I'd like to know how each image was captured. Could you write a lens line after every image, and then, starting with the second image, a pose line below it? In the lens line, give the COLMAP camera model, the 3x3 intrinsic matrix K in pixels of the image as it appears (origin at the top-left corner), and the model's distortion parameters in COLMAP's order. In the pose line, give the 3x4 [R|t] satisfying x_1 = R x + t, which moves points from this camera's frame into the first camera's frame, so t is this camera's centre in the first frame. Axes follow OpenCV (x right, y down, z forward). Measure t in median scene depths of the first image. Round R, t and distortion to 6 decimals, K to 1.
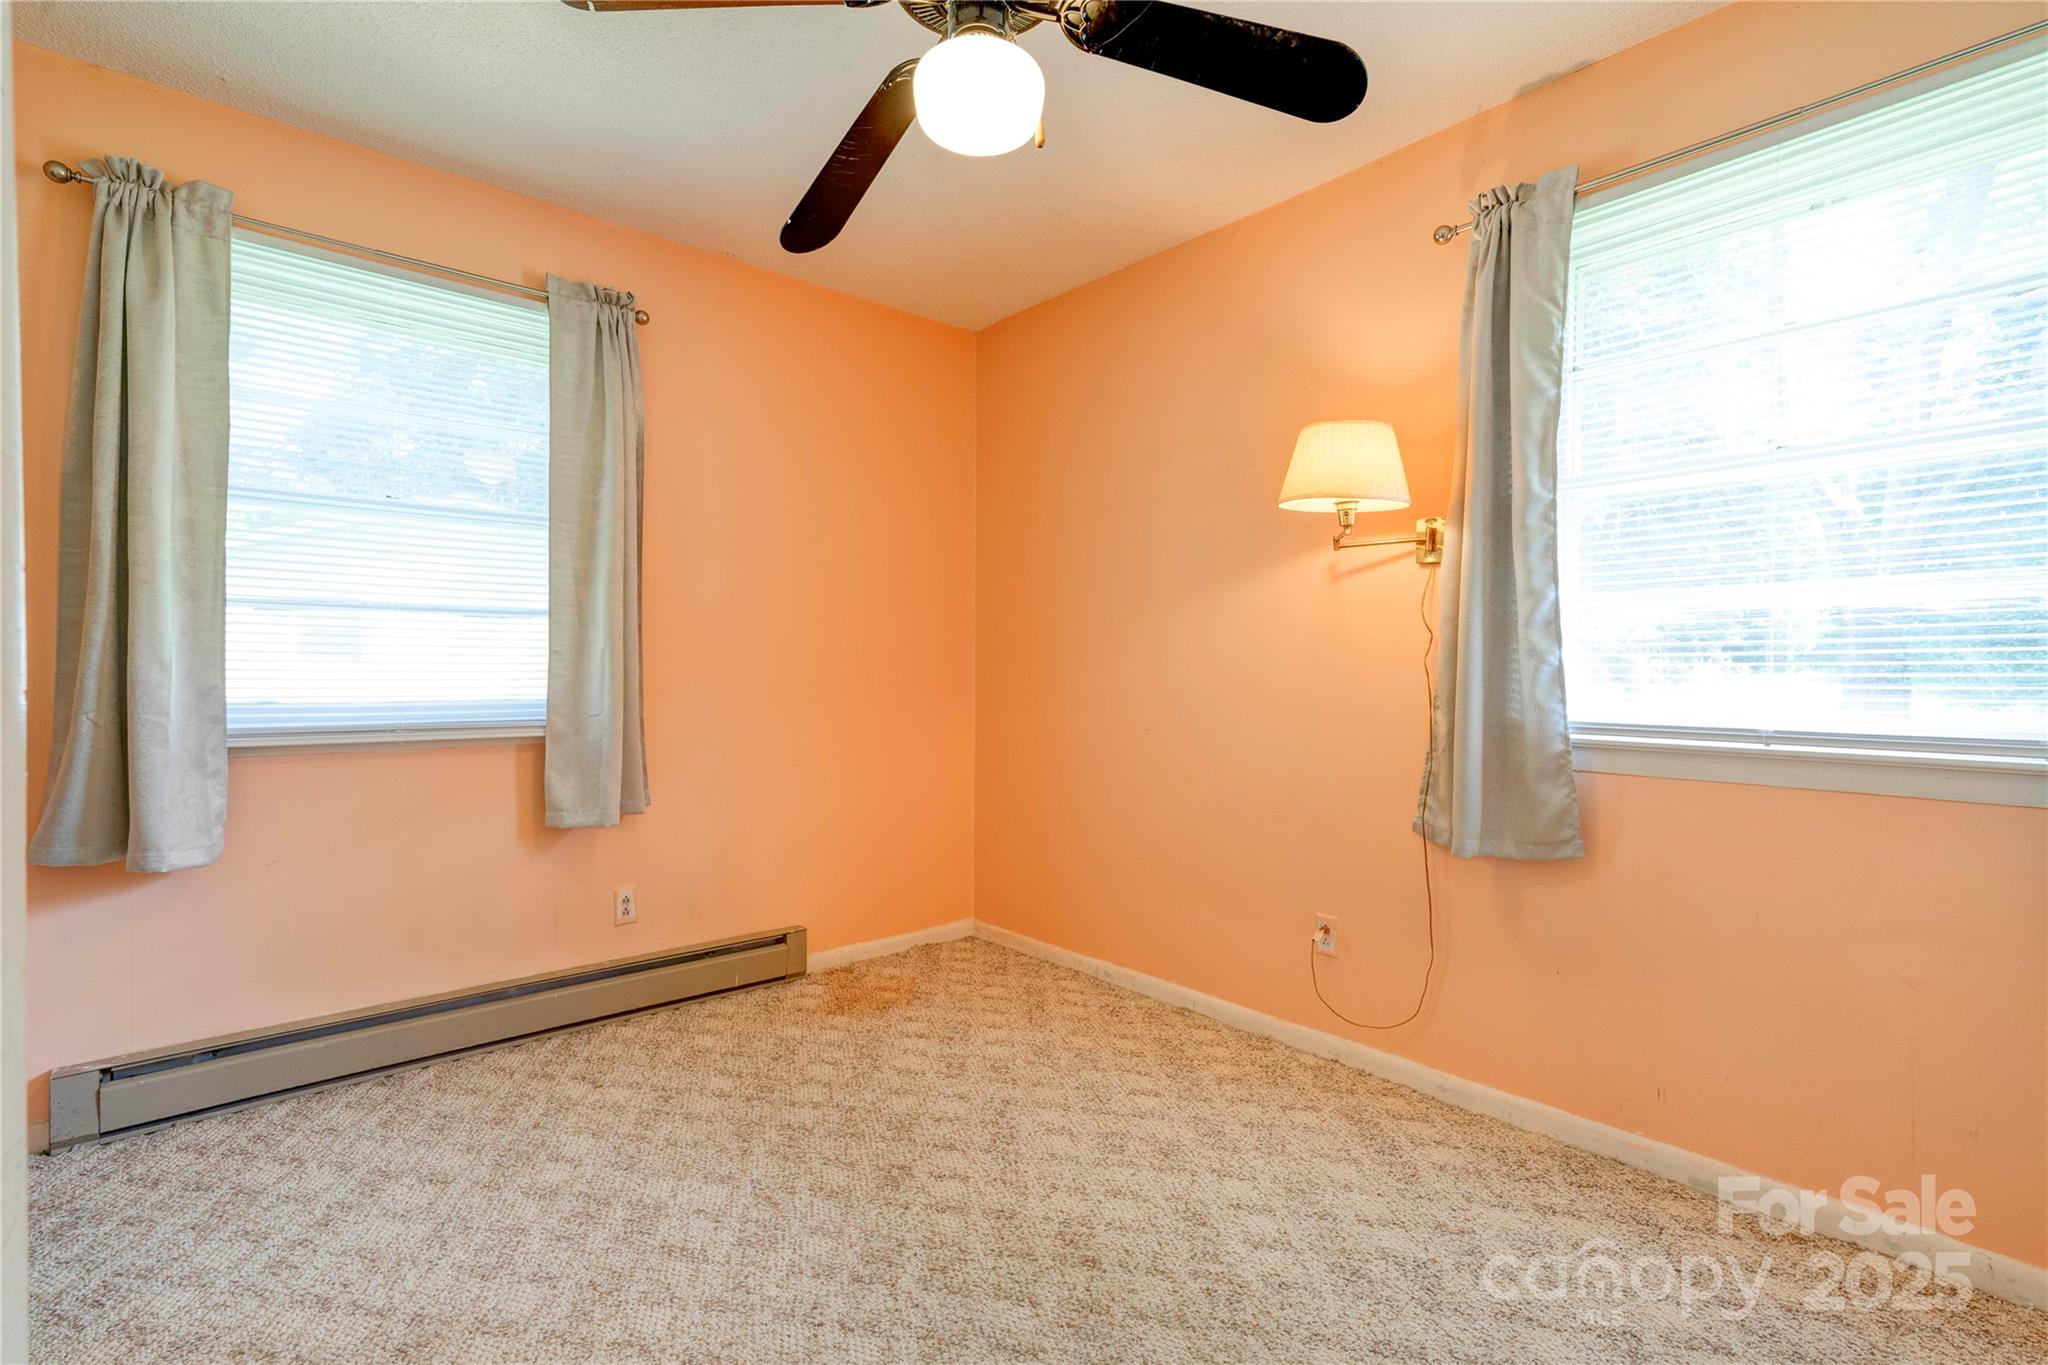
lens RADIAL K [[944.9, 0, 1036.9], [0, 944.9, 688.4], [0, 0, 1]] dist [-0.005498, 0.010095]
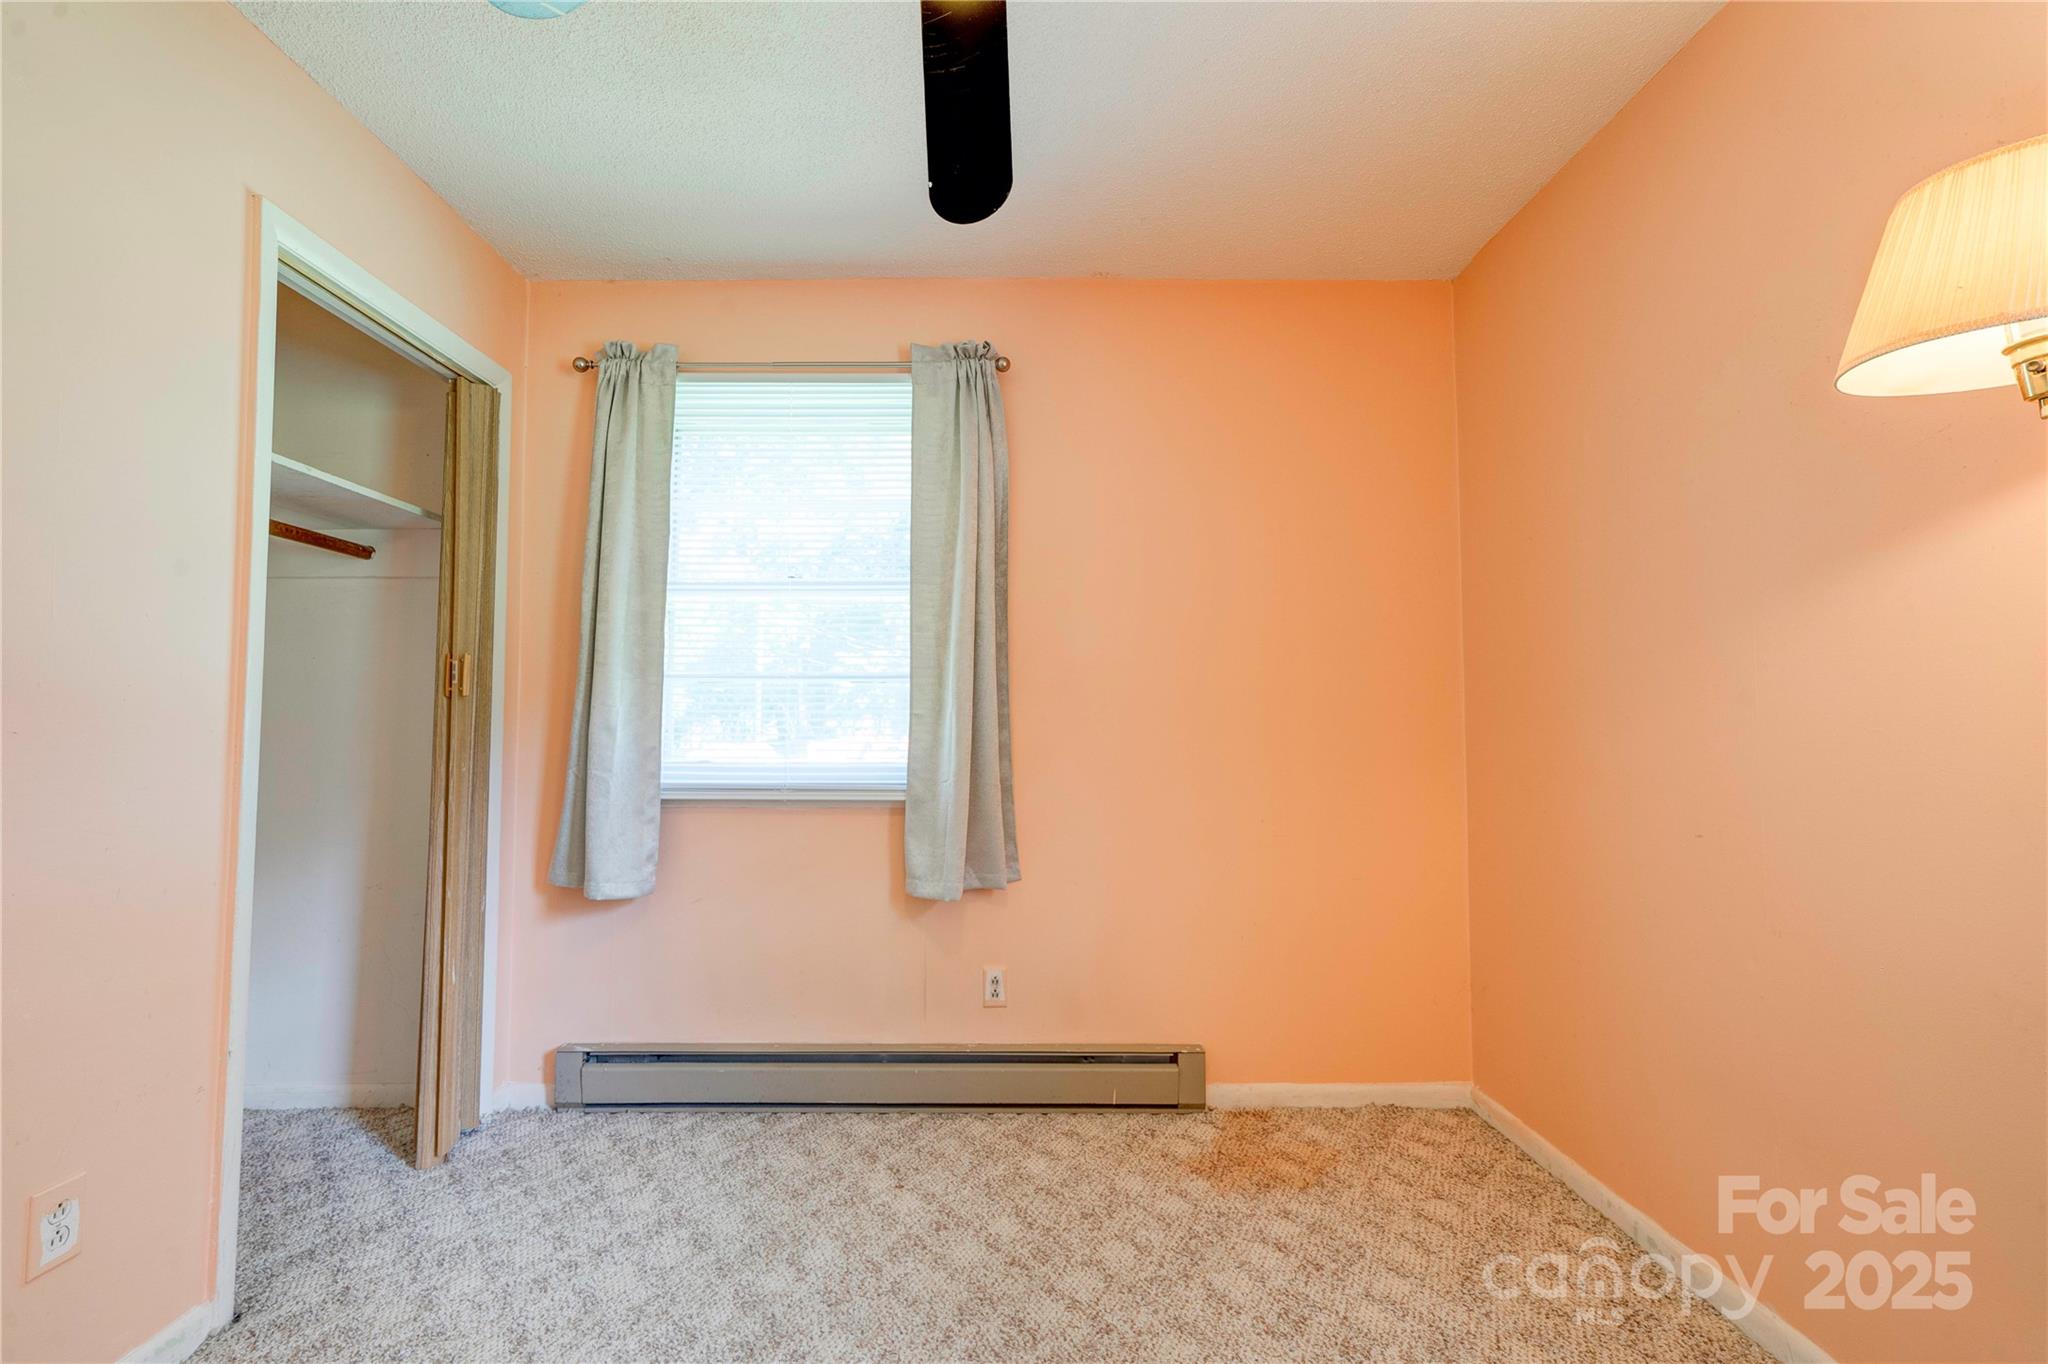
lens RADIAL K [[944.9, 0, 1022.3], [0, 944.9, 683.1], [0, 0, 1]] dist [-0.005498, 0.010095]
pose [[0.747514, -0.034623, -0.663343, 0.232635], [-0.010577, 0.997894, -0.064004, -0.010172], [0.664161, 0.054860, 0.745574, 0.335168]]
